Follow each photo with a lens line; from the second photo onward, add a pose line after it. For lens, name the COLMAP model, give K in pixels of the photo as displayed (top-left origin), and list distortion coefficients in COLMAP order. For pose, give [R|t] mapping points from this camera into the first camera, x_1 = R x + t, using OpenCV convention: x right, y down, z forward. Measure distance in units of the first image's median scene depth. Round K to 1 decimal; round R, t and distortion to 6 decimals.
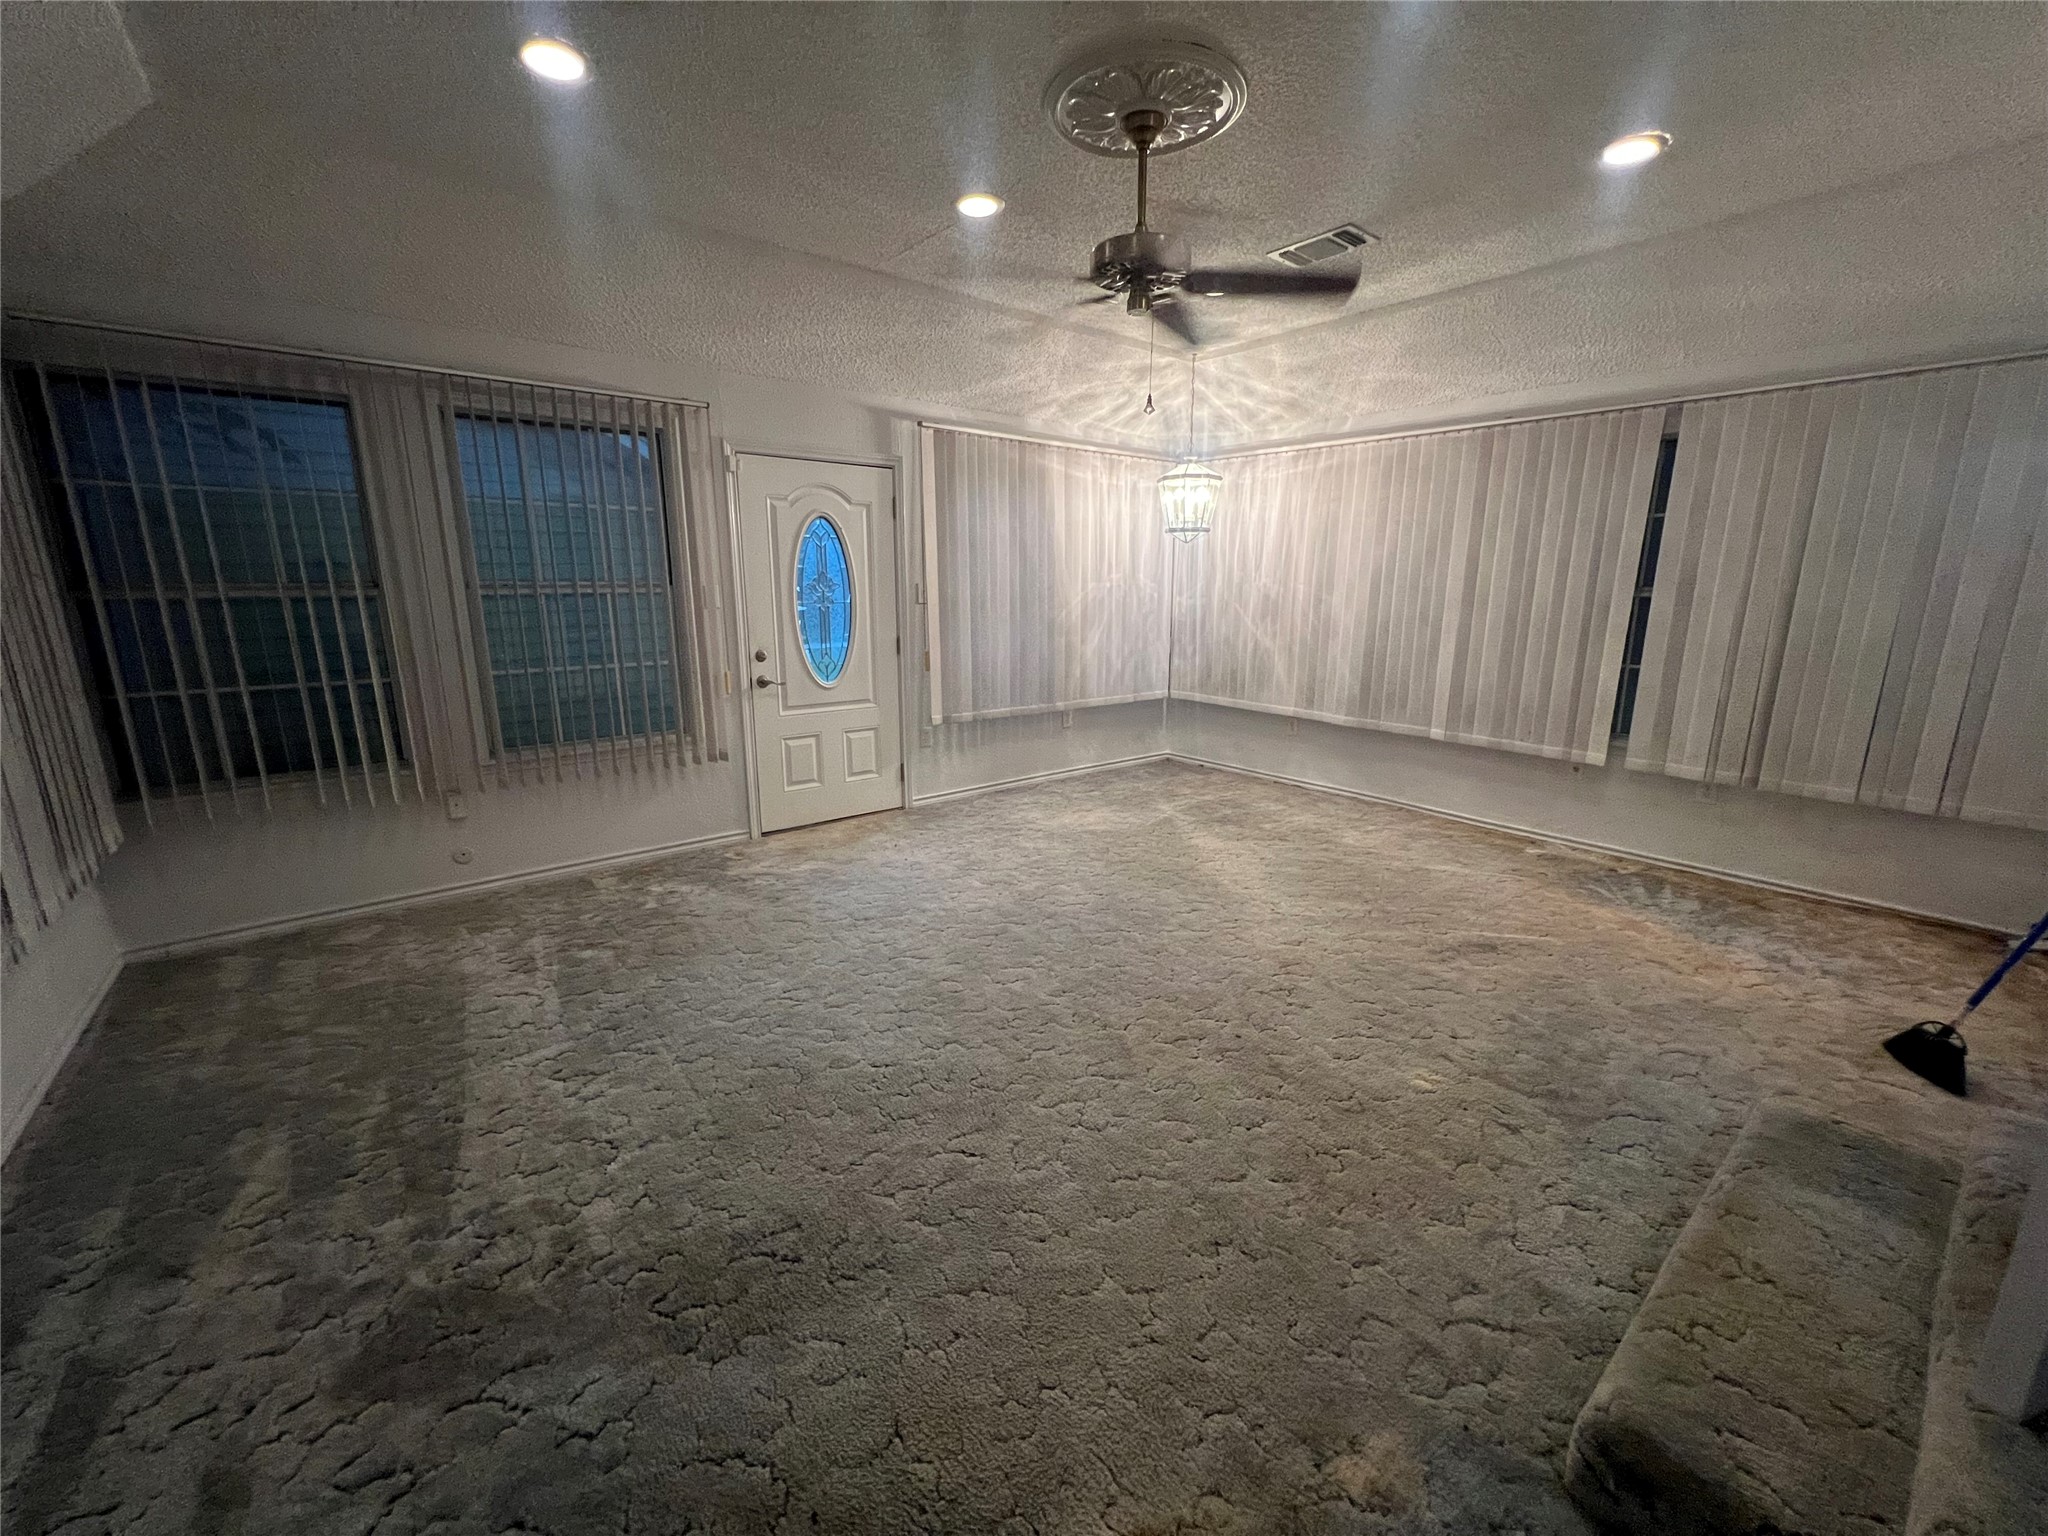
lens RADIAL K [[821.7, 0, 1027.6], [0, 821.7, 768.4], [0, 0, 1]] dist [-0.000413, 0.000258]
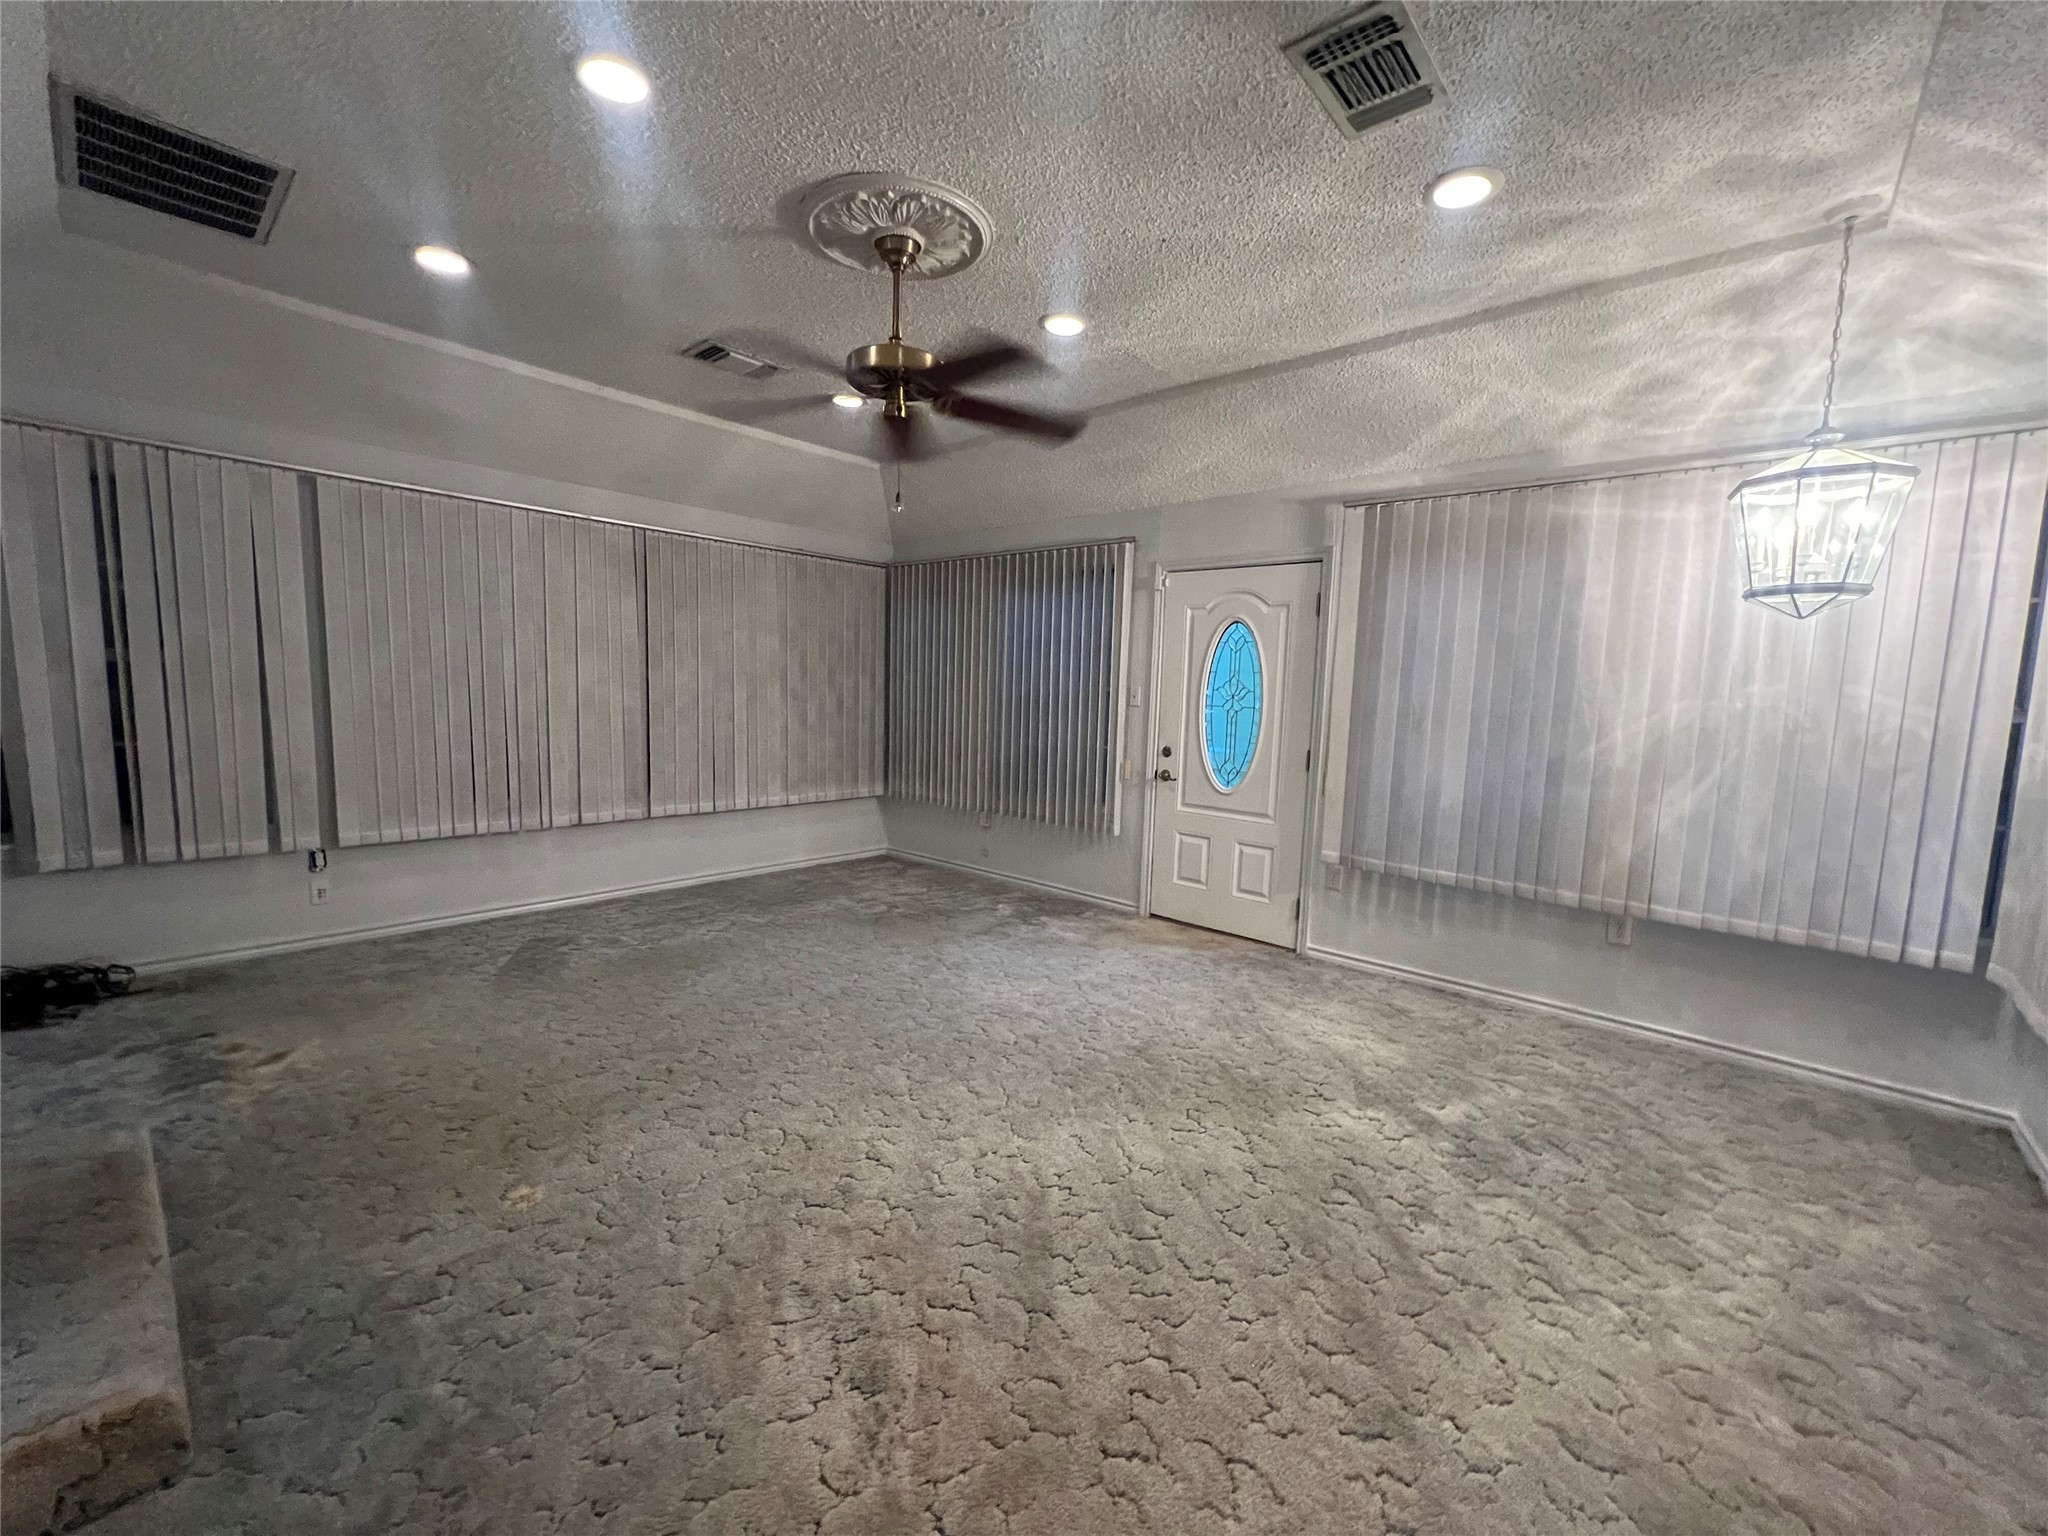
lens RADIAL K [[821.7, 0, 1027.6], [0, 821.7, 768.4], [0, 0, 1]] dist [-0.000413, 0.000258]
pose [[0.169377, 0.109237, -0.979479, 0.664624], [-0.244323, 0.967469, 0.065647, -0.133031], [0.954787, 0.228190, 0.190556, 0.586742]]
